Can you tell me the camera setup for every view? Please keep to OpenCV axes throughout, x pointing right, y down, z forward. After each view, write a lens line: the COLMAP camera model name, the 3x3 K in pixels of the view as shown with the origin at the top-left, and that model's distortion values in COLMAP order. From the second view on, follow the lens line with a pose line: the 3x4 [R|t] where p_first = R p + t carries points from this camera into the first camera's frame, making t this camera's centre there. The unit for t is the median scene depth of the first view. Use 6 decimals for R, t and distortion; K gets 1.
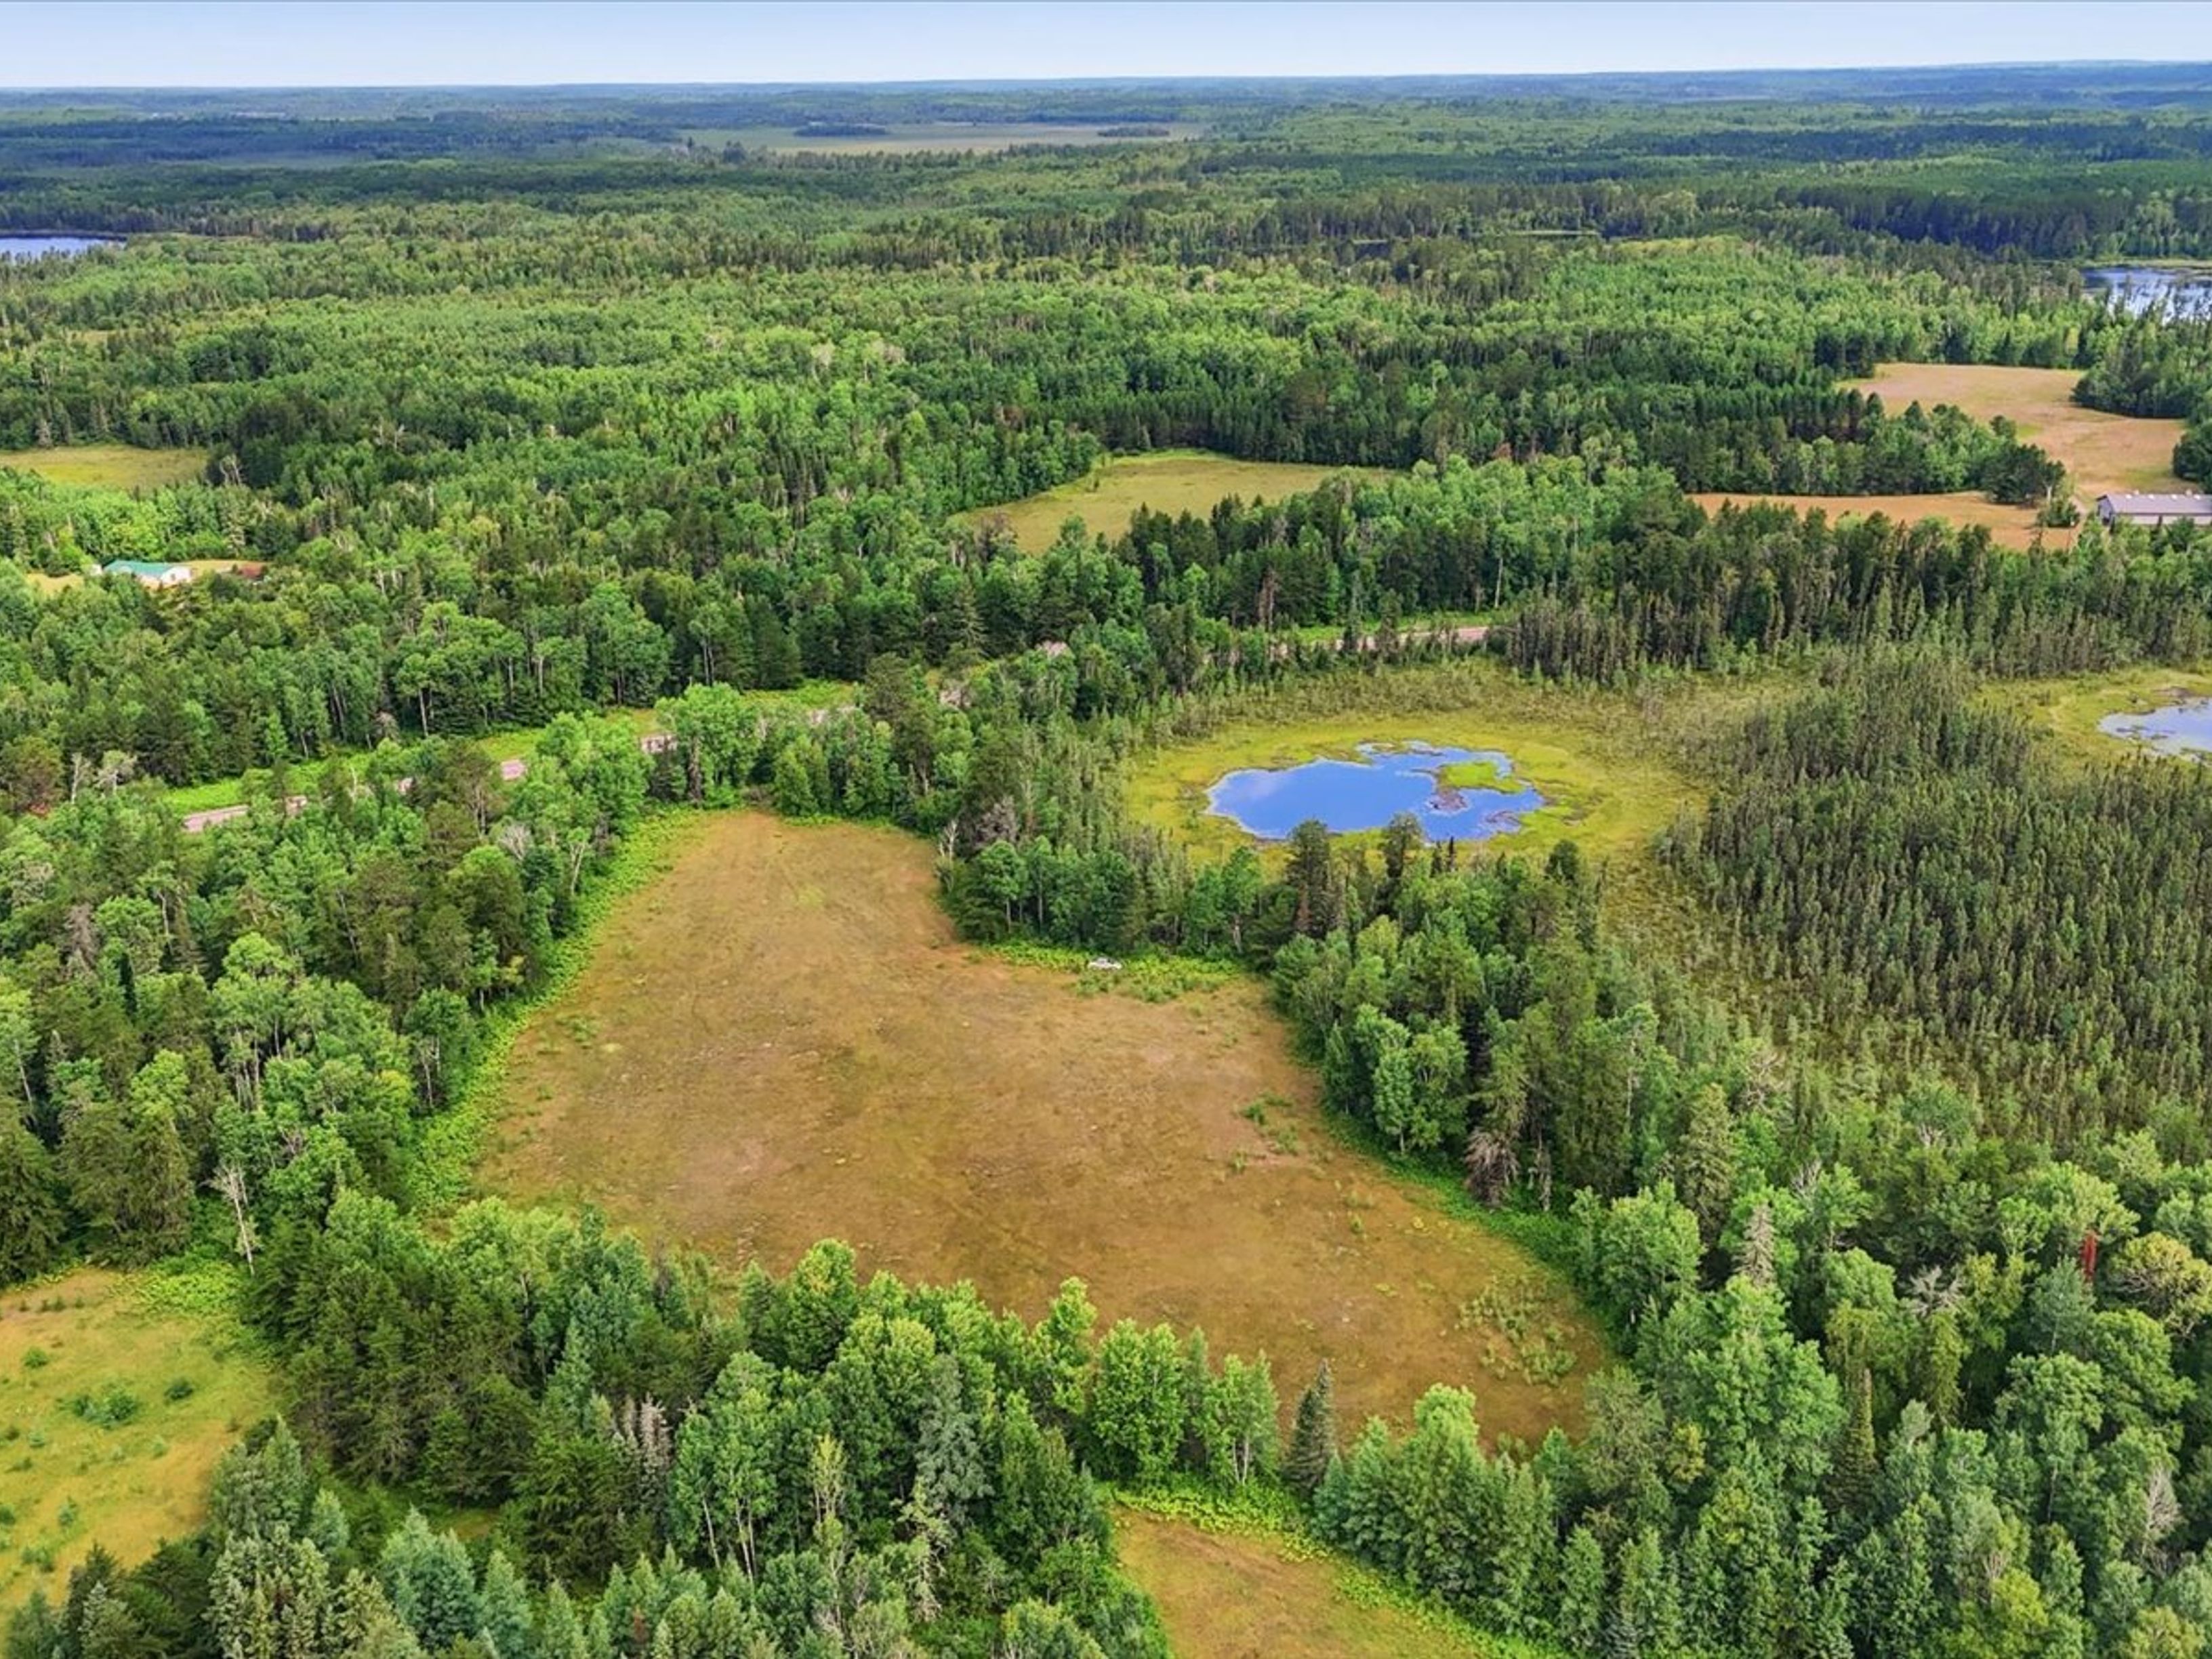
lens RADIAL K [[2164.4, 0, 1106.0], [0, 2164.4, 829.5], [0, 0, 1]] dist [0.078025, -0.079460]
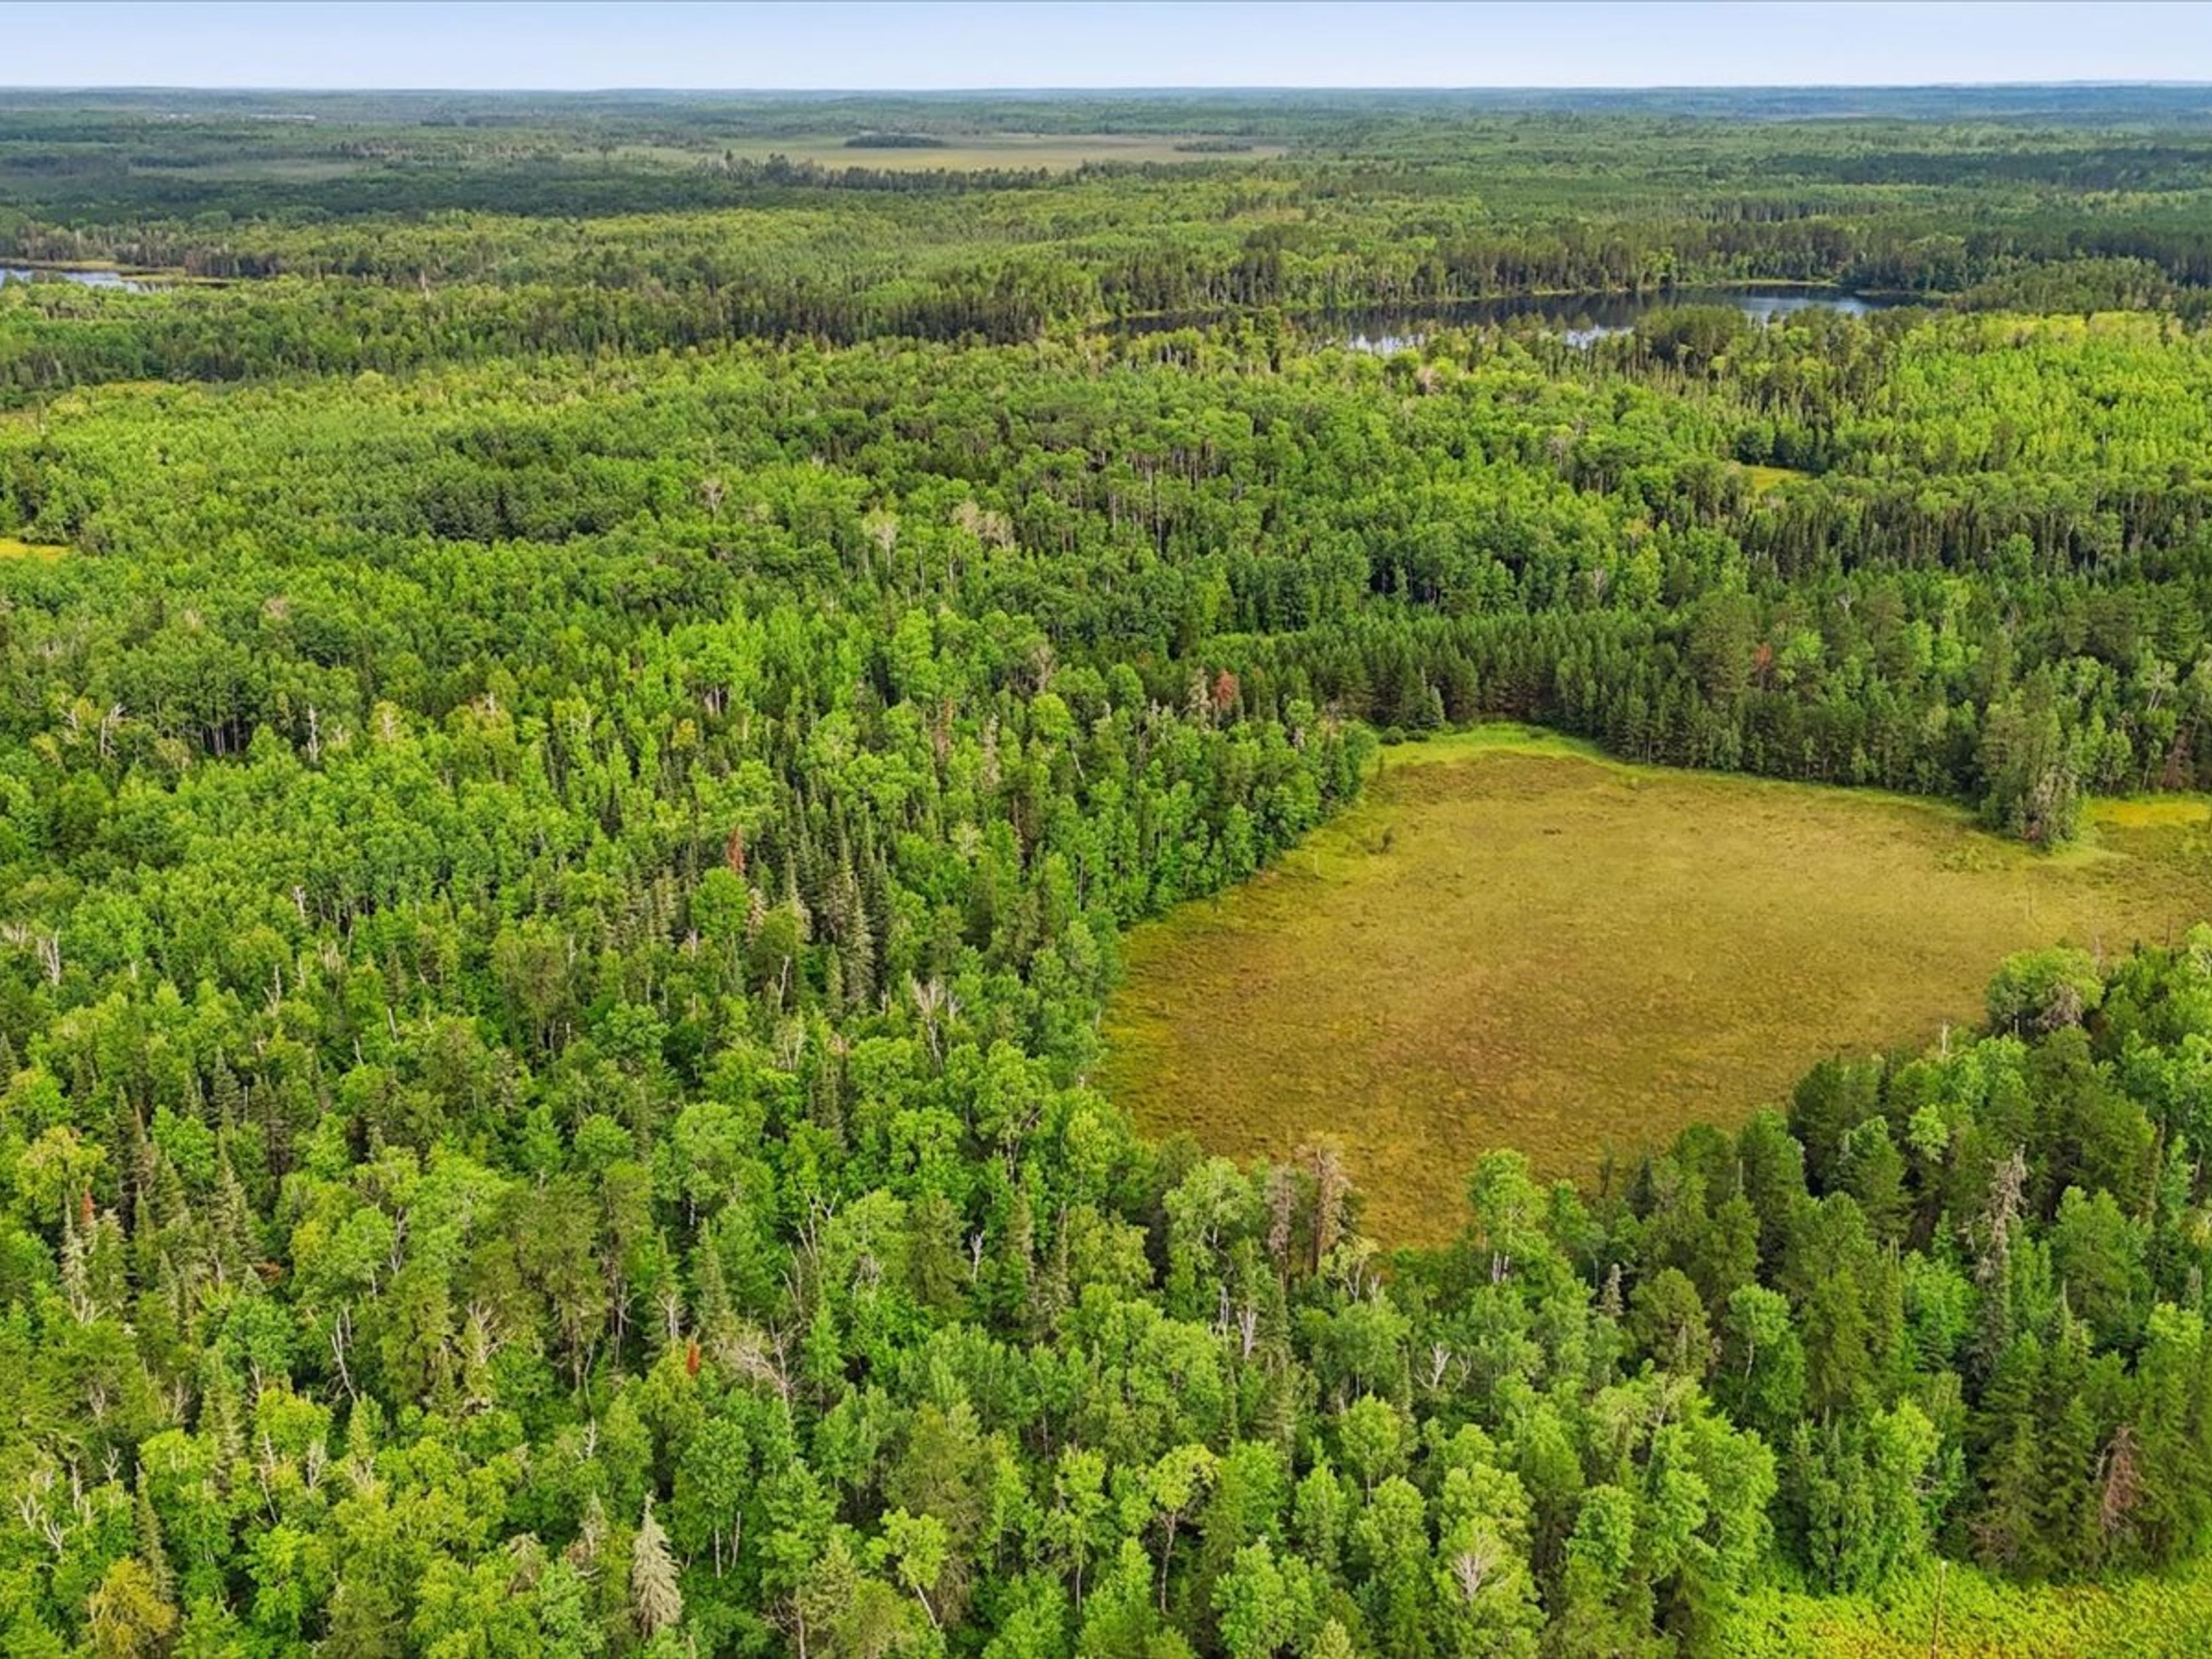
lens RADIAL K [[2164.4, 0, 1106.0], [0, 2164.4, 829.5], [0, 0, 1]] dist [0.078025, -0.079460]
pose [[0.999712, 0.016135, -0.017773, -0.078569], [-0.016203, 0.999862, -0.003673, -0.192585], [0.017712, 0.003960, 0.999835, 0.561983]]
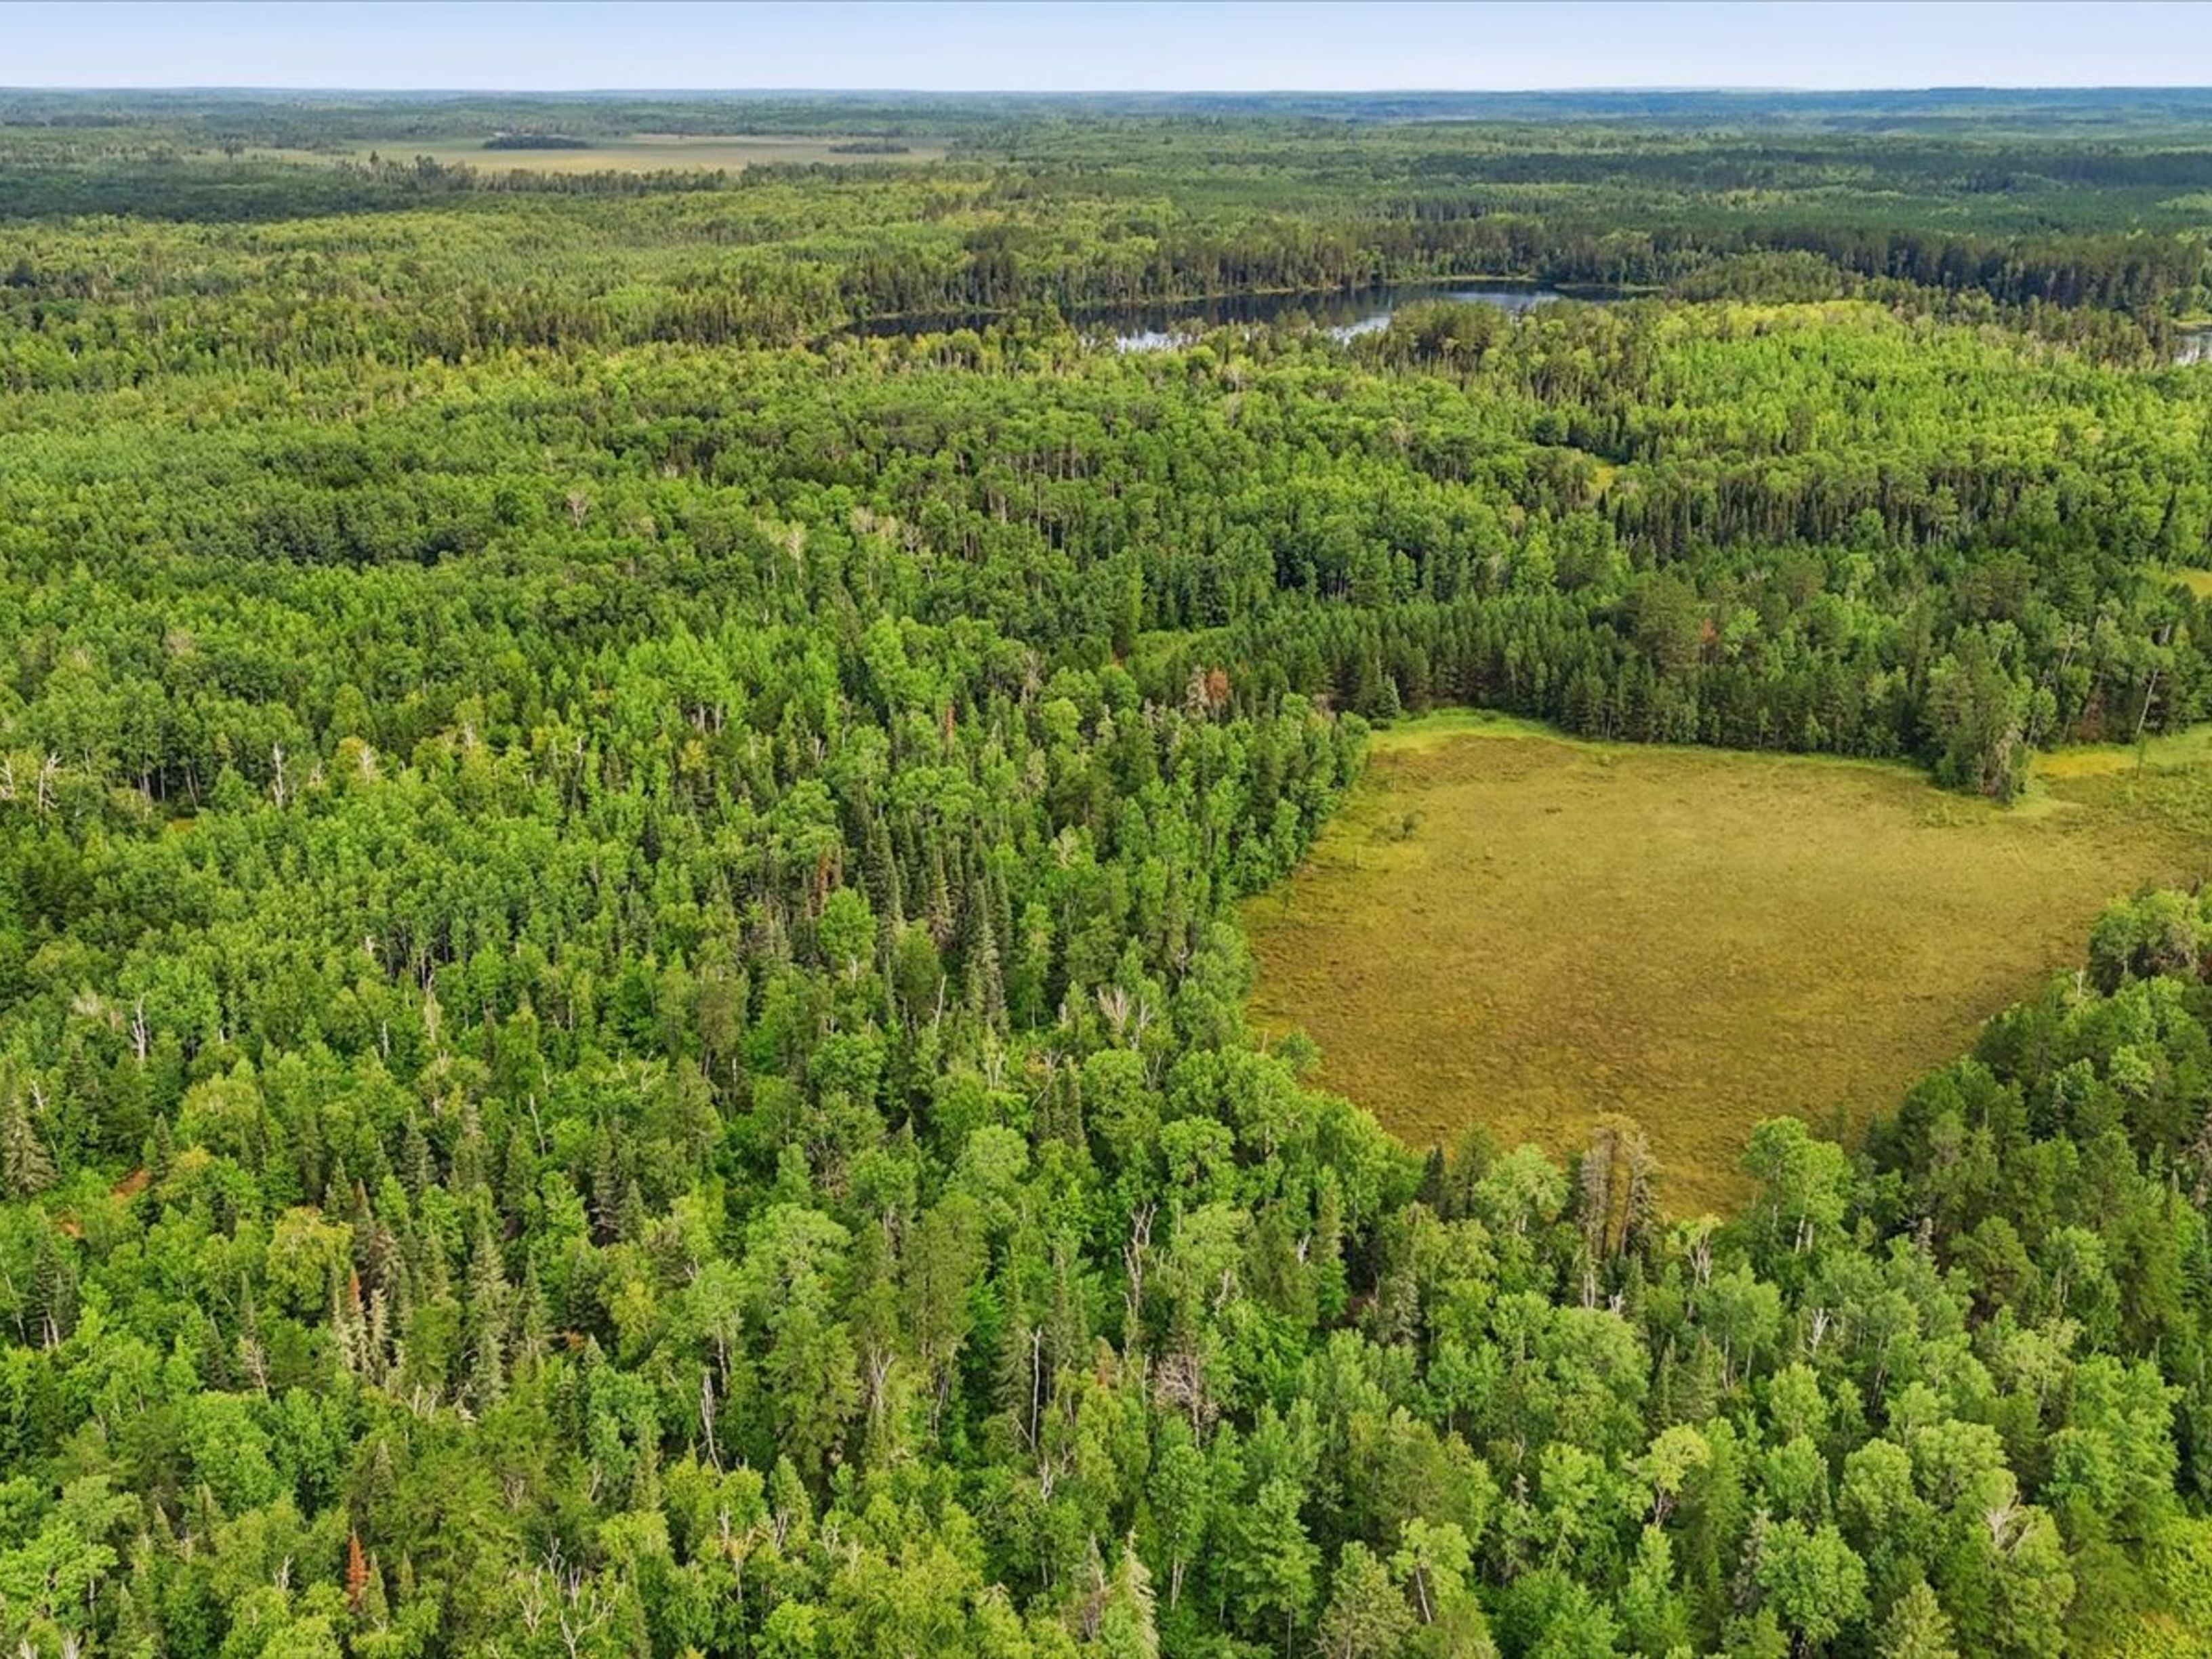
lens RADIAL K [[2164.4, 0, 1106.0], [0, 2164.4, 829.5], [0, 0, 1]] dist [0.078025, -0.079460]
pose [[0.989433, -0.037555, 0.140041, -0.189109], [0.038317, 0.999262, -0.002743, -0.194106], [-0.139834, 0.008080, 0.990142, 0.573411]]
